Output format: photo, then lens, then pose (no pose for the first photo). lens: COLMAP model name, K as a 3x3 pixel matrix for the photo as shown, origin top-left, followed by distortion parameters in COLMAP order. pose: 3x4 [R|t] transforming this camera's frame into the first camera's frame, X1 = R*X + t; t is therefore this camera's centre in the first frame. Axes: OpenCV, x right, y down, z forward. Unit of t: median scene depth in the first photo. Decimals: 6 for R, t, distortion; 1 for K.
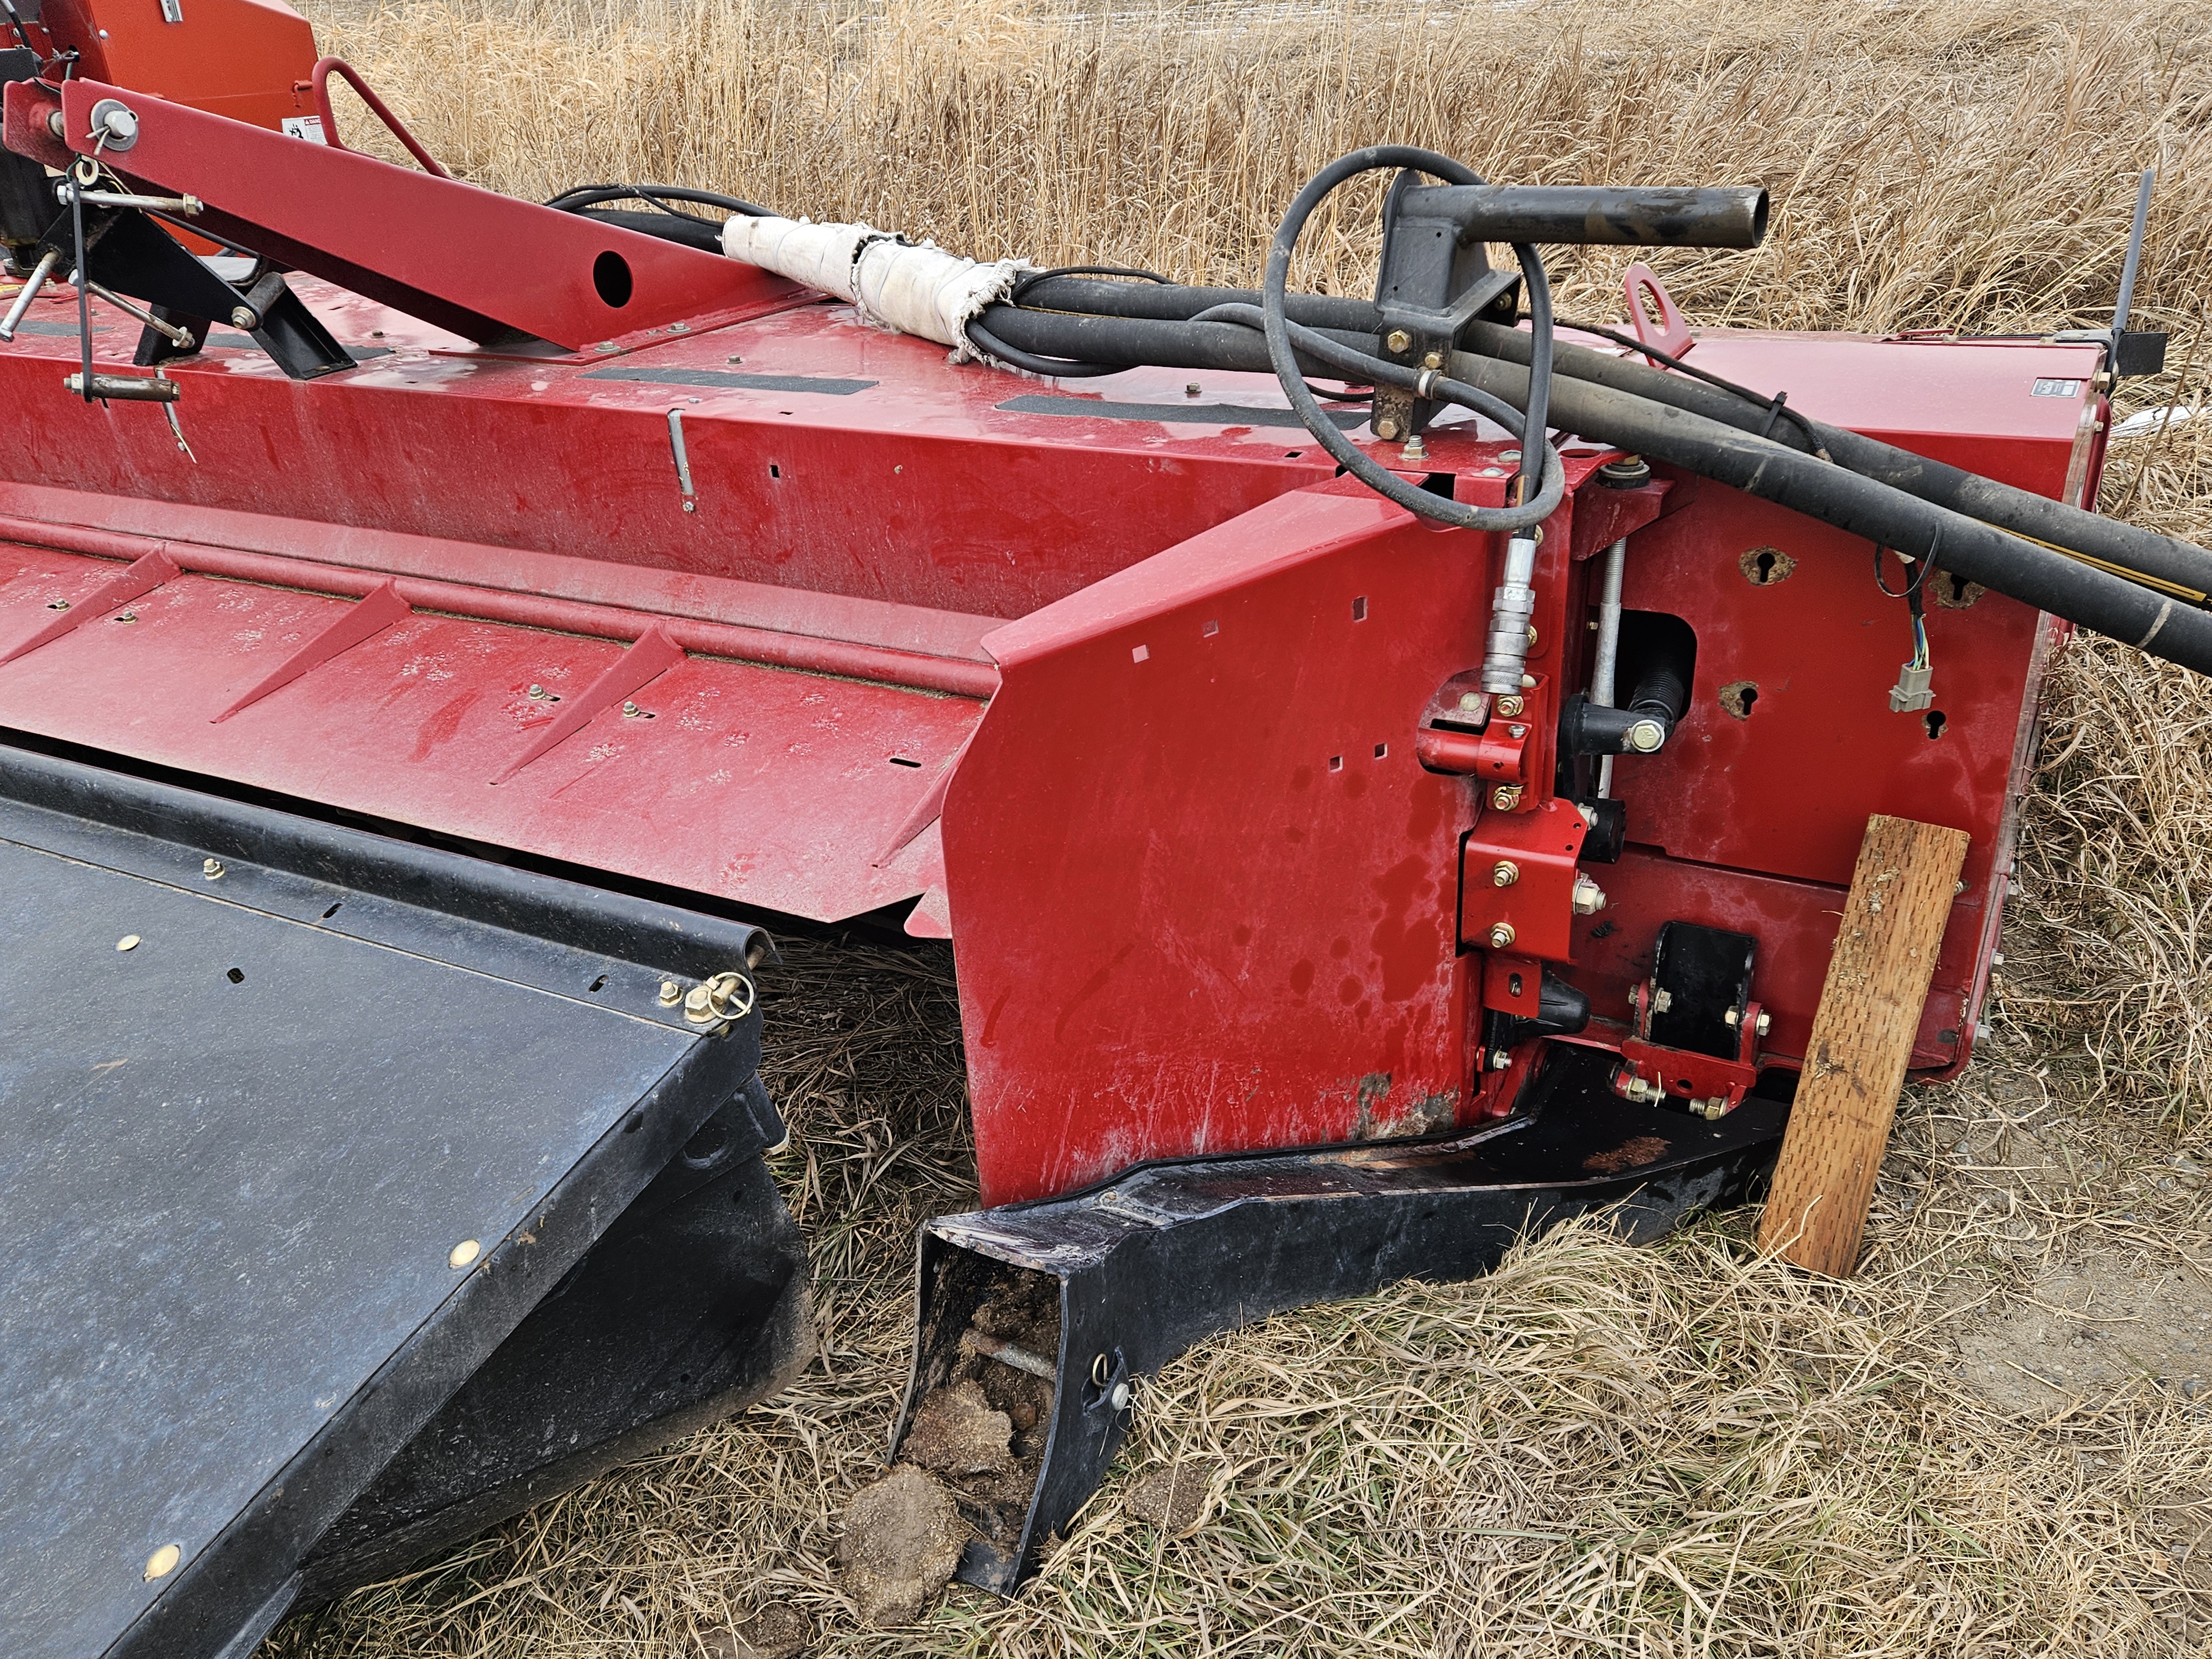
lens RADIAL K [[1732.7, 0, 1107.2], [0, 1732.7, 872.0], [0, 0, 1]] dist [0.082759, -0.078809]
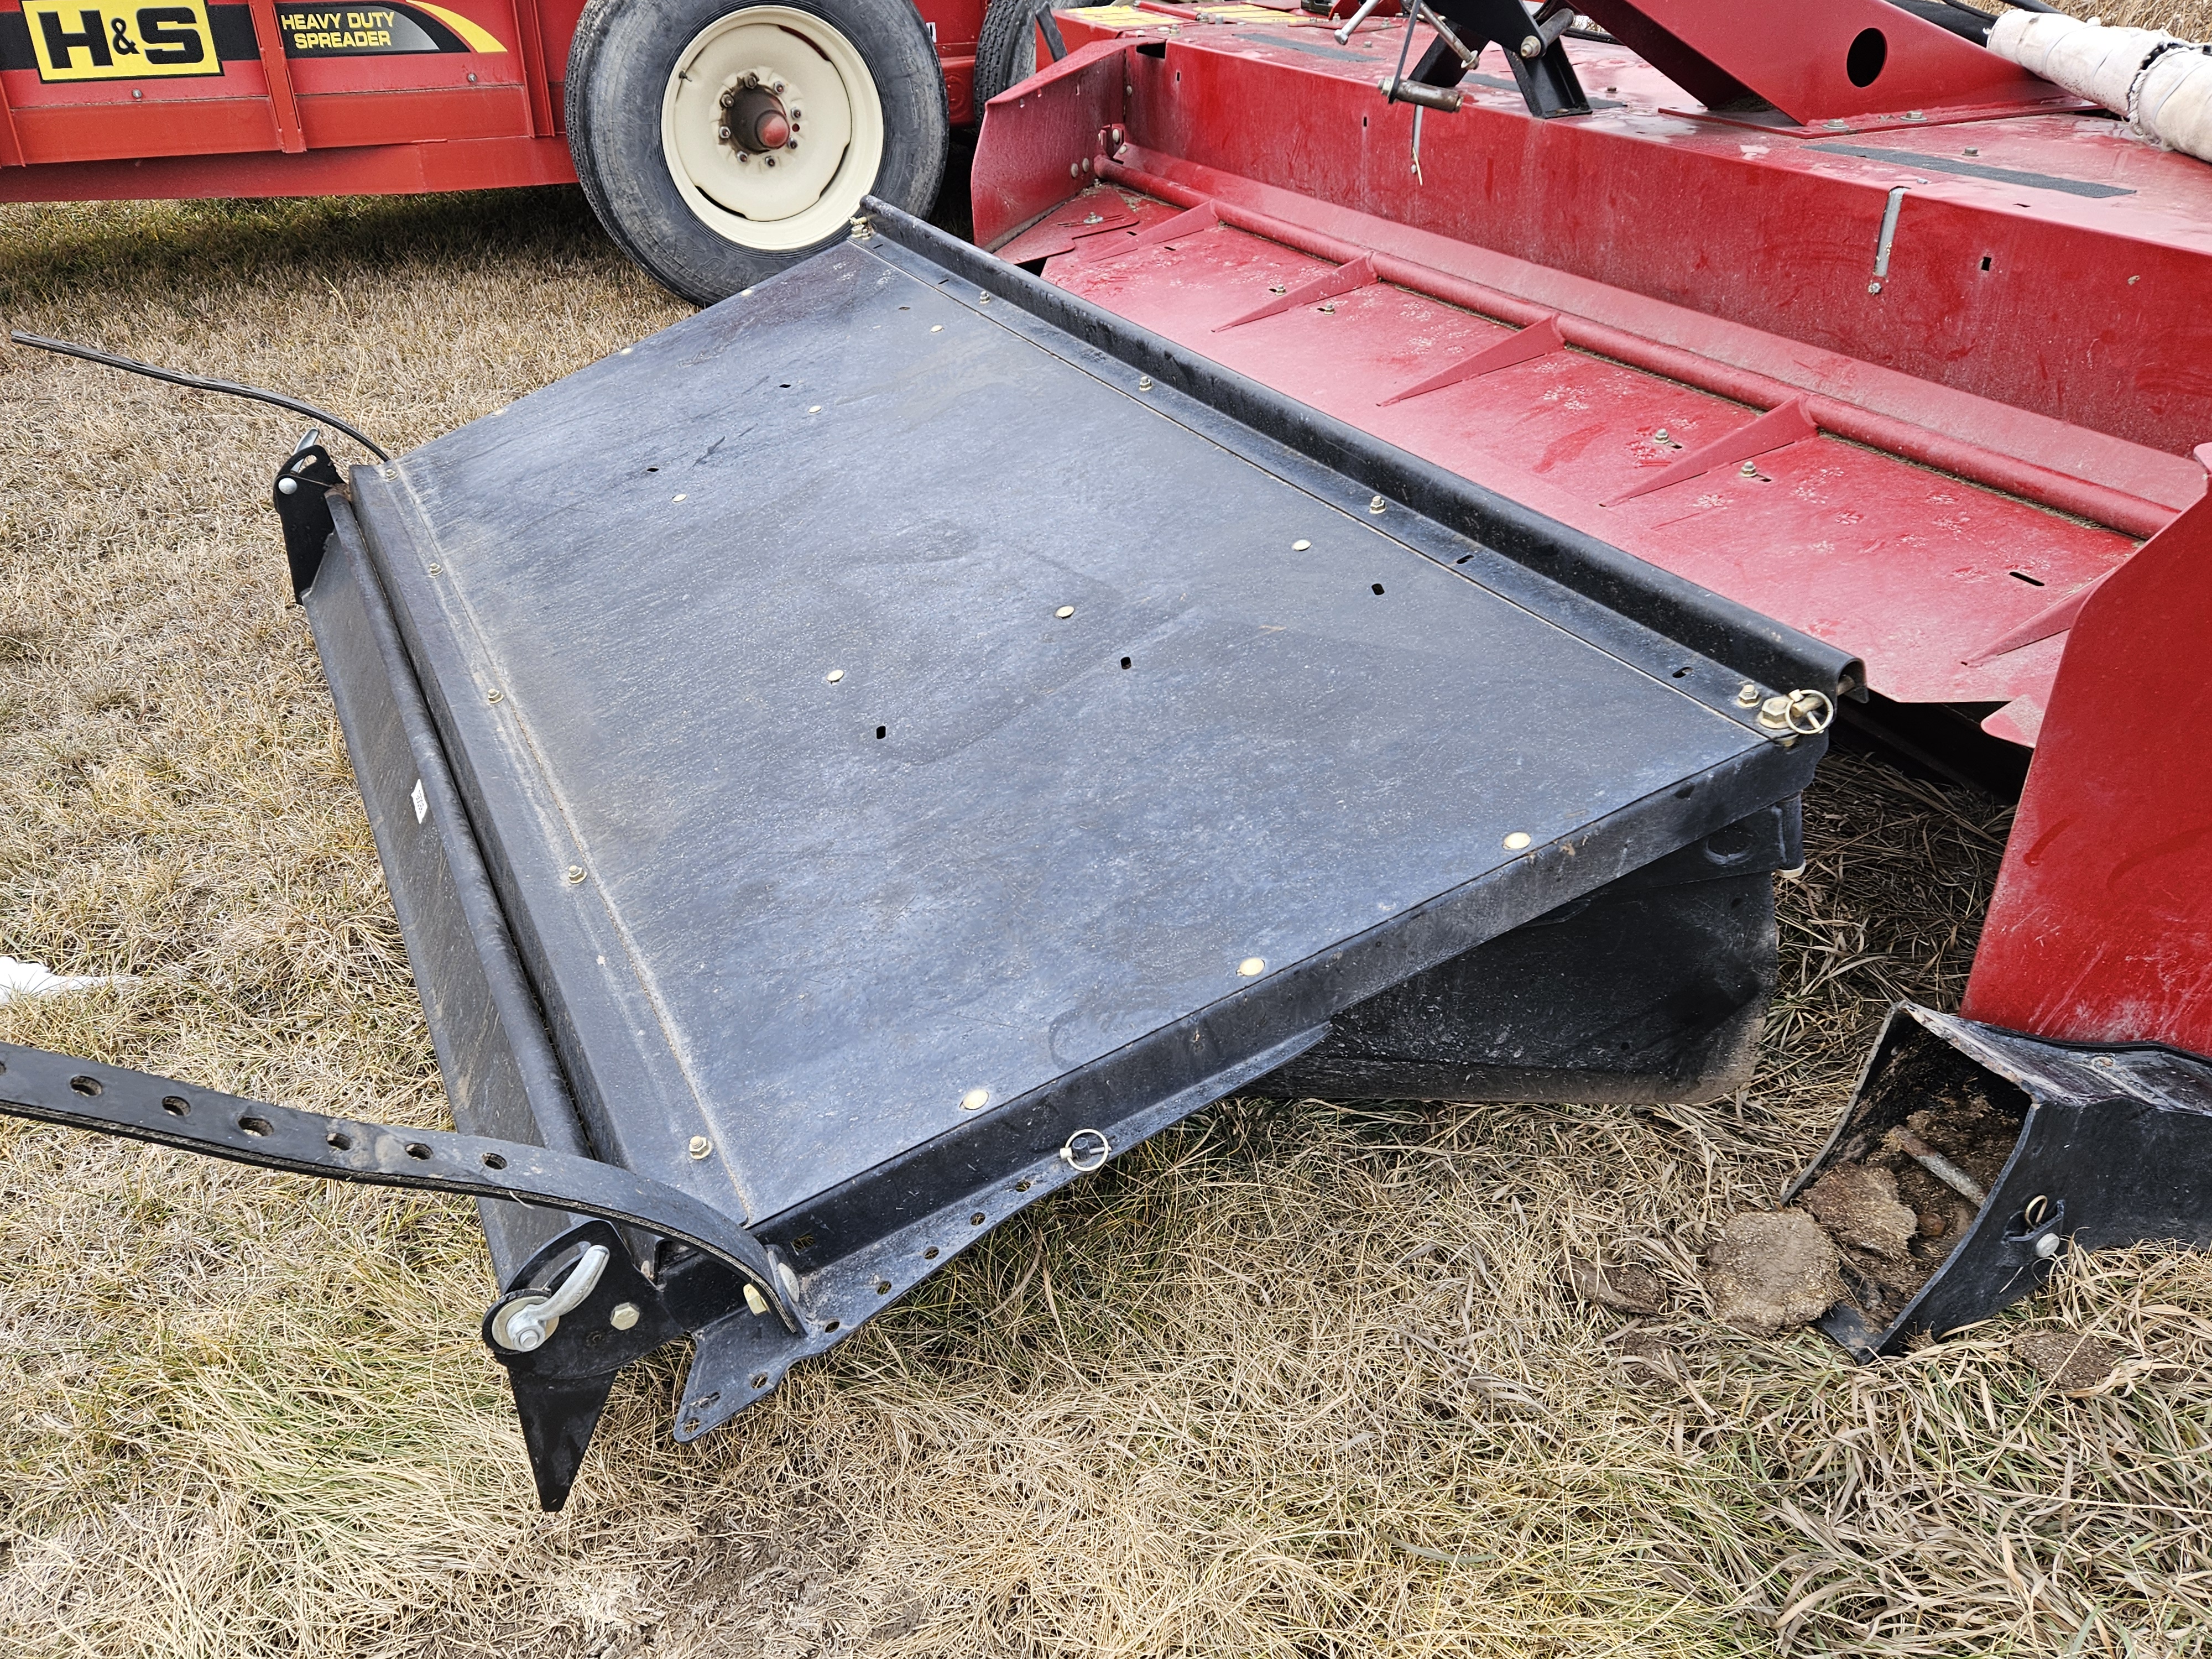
lens RADIAL K [[1752.7, 0, 1096.0], [0, 1752.7, 828.9], [0, 0, 1]] dist [0.073726, -0.070599]
pose [[0.818212, 0.329256, -0.471295, -0.032130], [-0.297809, 0.943940, 0.142432, 0.091315], [0.491771, 0.023816, 0.870399, -0.119663]]
